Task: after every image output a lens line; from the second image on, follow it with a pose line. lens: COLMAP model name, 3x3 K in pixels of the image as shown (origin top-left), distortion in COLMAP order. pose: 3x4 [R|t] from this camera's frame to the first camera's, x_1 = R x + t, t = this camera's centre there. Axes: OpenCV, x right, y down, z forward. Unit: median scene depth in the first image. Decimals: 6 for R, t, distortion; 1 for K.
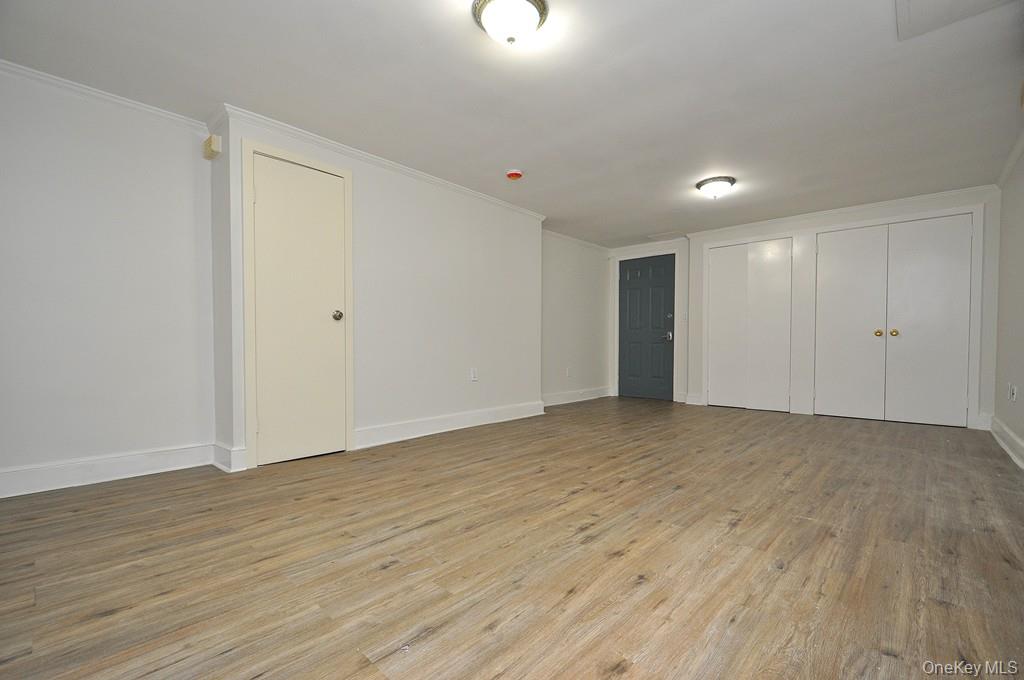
lens RADIAL K [[441.8, 0, 509.4], [0, 441.8, 351.3], [0, 0, 1]] dist [0.001644, -0.000080]
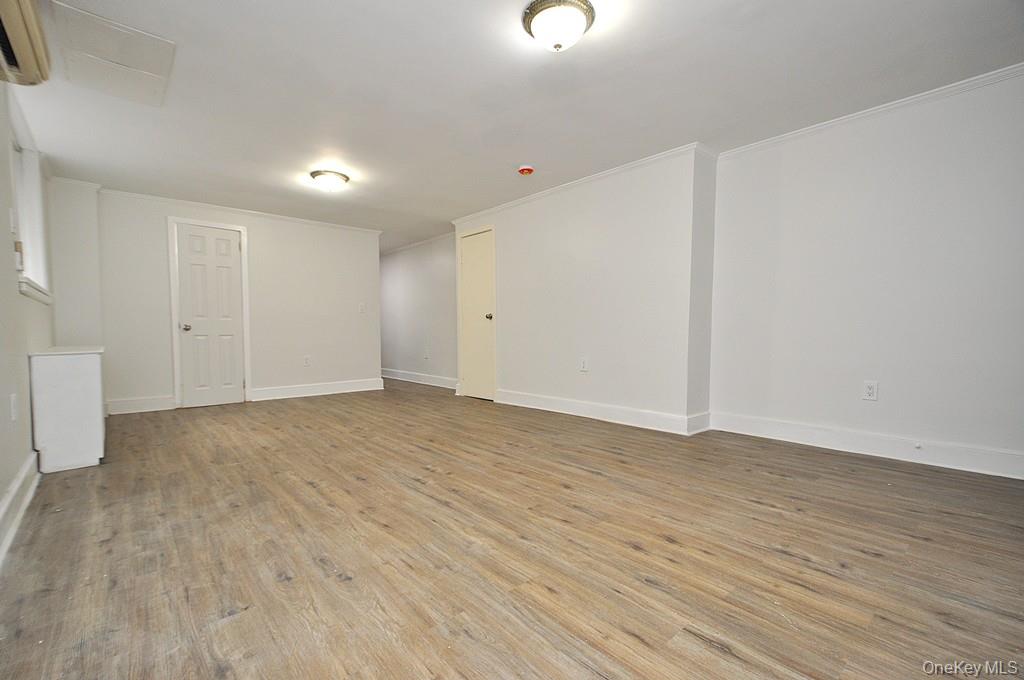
lens RADIAL K [[450.4, 0, 512.0], [0, 450.4, 340.0], [0, 0, 1]] dist [-0.011149, -0.000116]
pose [[-0.094724, 0.013537, -0.995412, 1.744387], [-0.014447, 0.999784, 0.014972, -0.027121], [0.995399, 0.015799, -0.094508, 1.752639]]
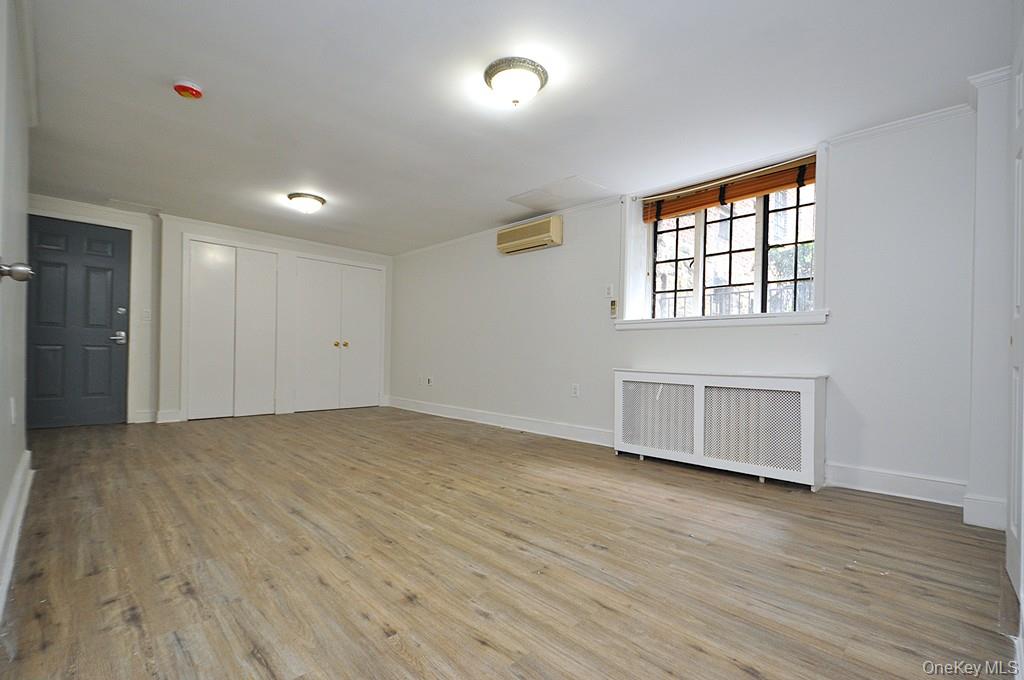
lens RADIAL K [[468.5, 0, 515.8], [0, 468.5, 350.2], [0, 0, 1]] dist [0.001447, -0.000609]
pose [[0.046011, 0.009910, 0.998892, -1.055011], [-0.000109, 0.999951, -0.009915, -0.013493], [-0.998941, 0.000347, 0.046010, 0.810646]]
